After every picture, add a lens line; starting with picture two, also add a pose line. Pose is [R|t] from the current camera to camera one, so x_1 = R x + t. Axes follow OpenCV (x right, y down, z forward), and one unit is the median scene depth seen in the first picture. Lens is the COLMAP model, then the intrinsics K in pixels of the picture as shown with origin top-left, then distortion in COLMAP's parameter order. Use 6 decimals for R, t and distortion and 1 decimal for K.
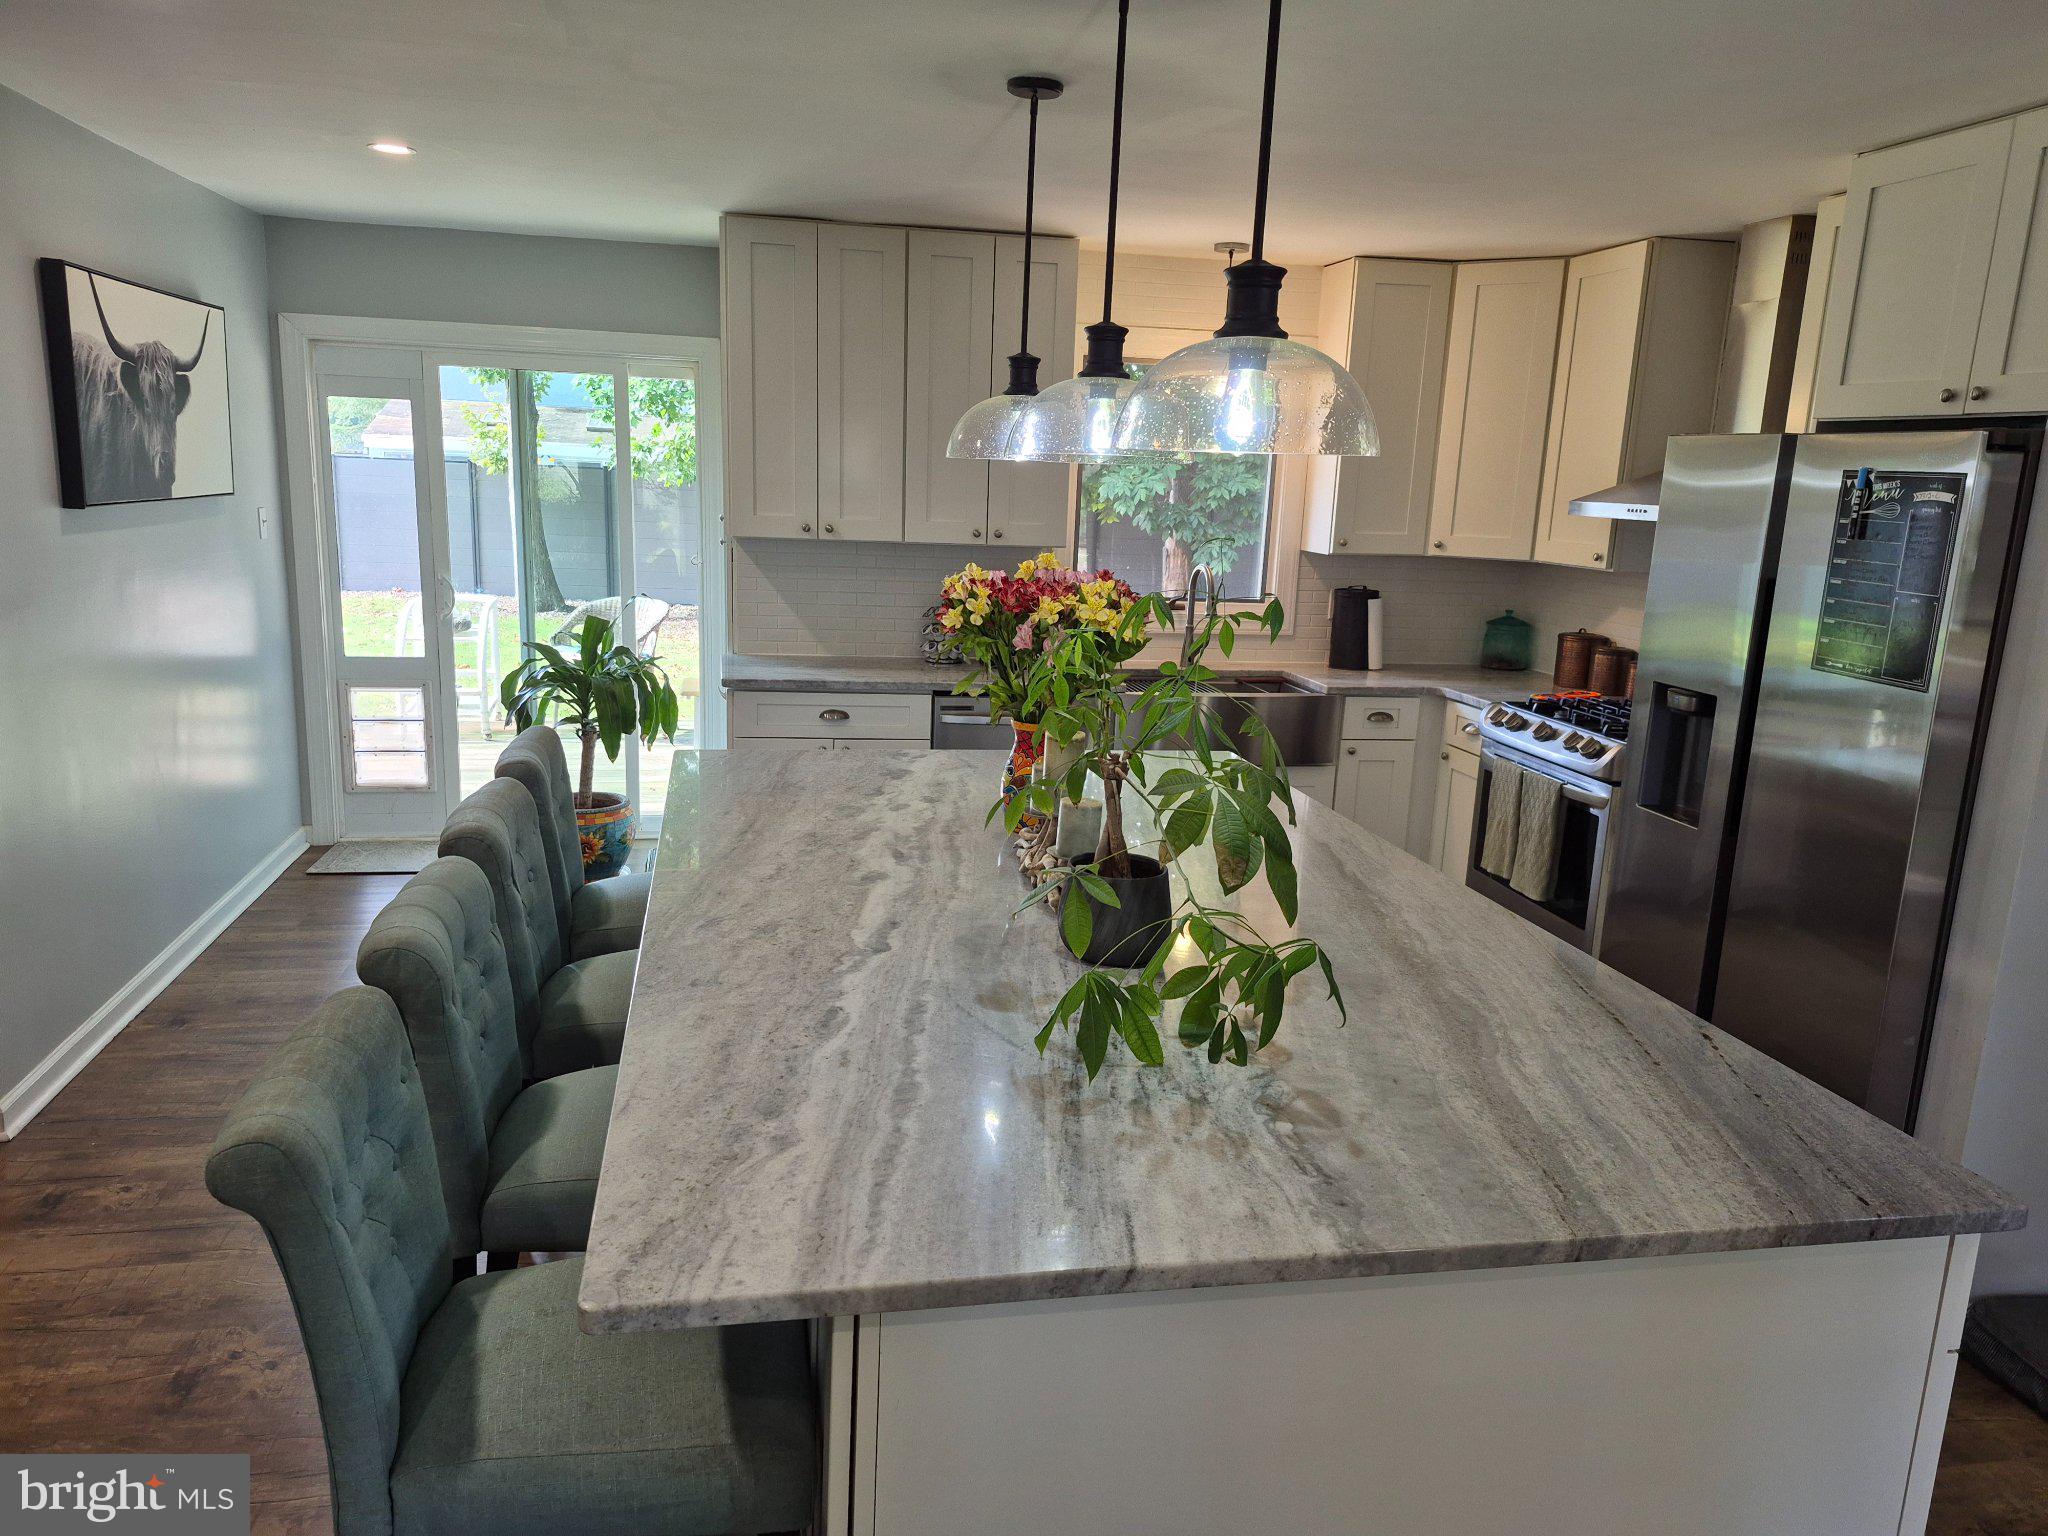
lens RADIAL K [[1436.0, 0, 1024.0], [0, 1436.0, 768.0], [0, 0, 1]] dist [0.122321, -0.125659]
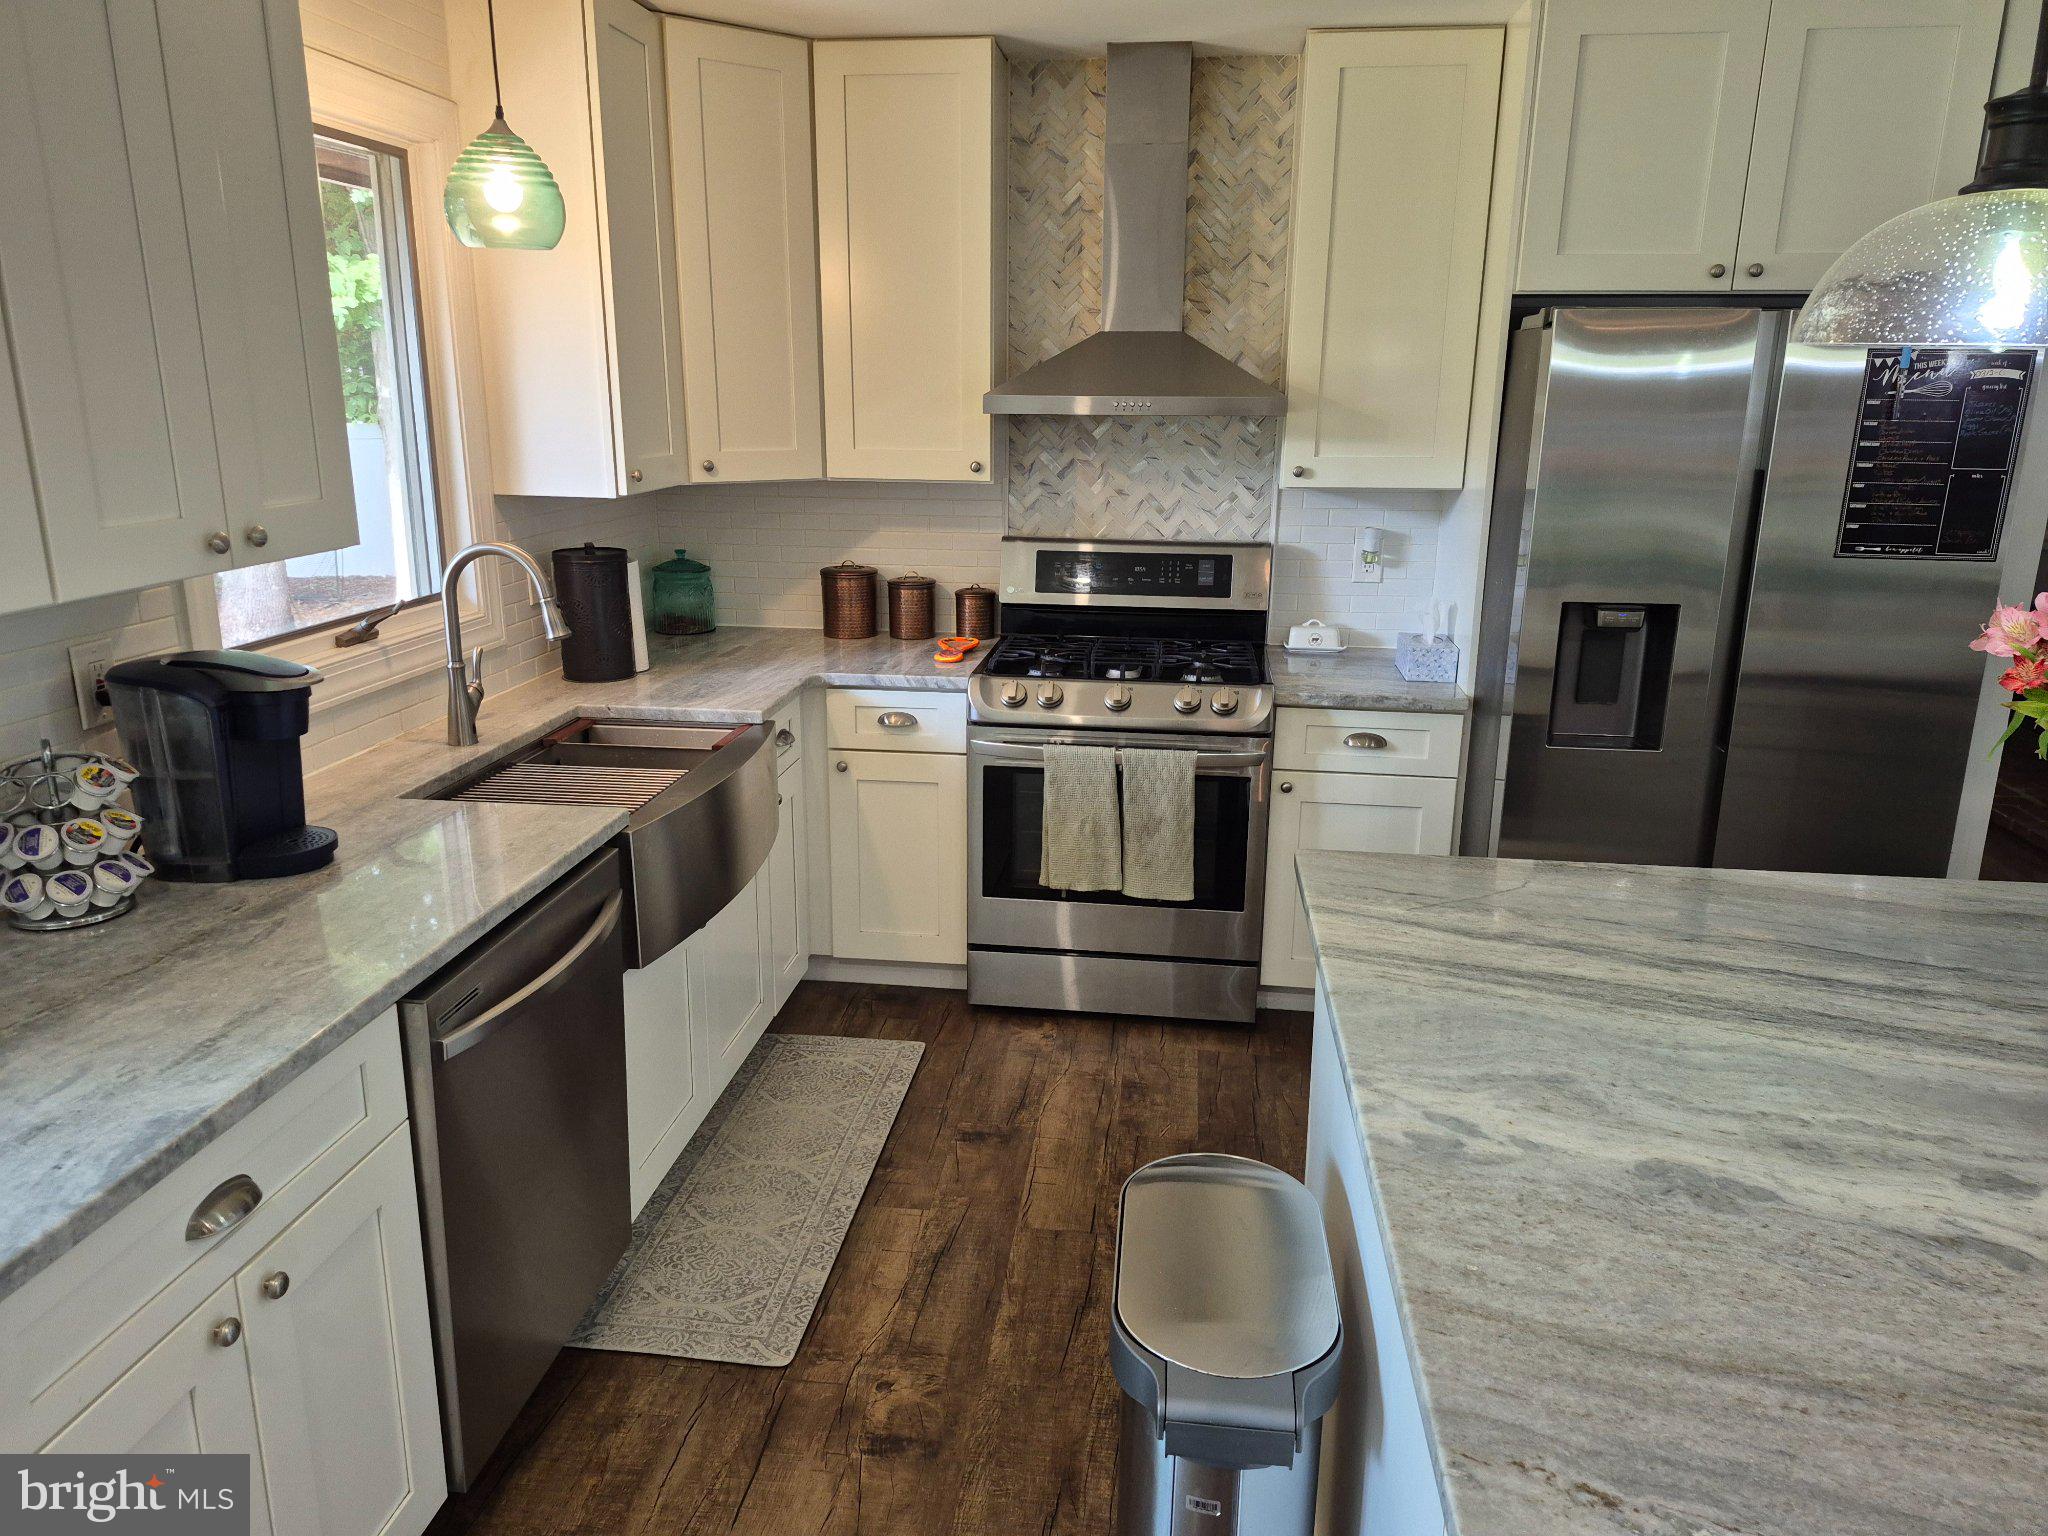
lens RADIAL K [[1436.0, 0, 1024.0], [0, 1436.0, 768.0], [0, 0, 1]] dist [0.122321, -0.125659]
pose [[0.313483, -0.284243, 0.906054, -0.361073], [0.198121, 0.952729, 0.230339, -0.172009], [-0.928696, 0.107301, 0.354979, 0.756063]]
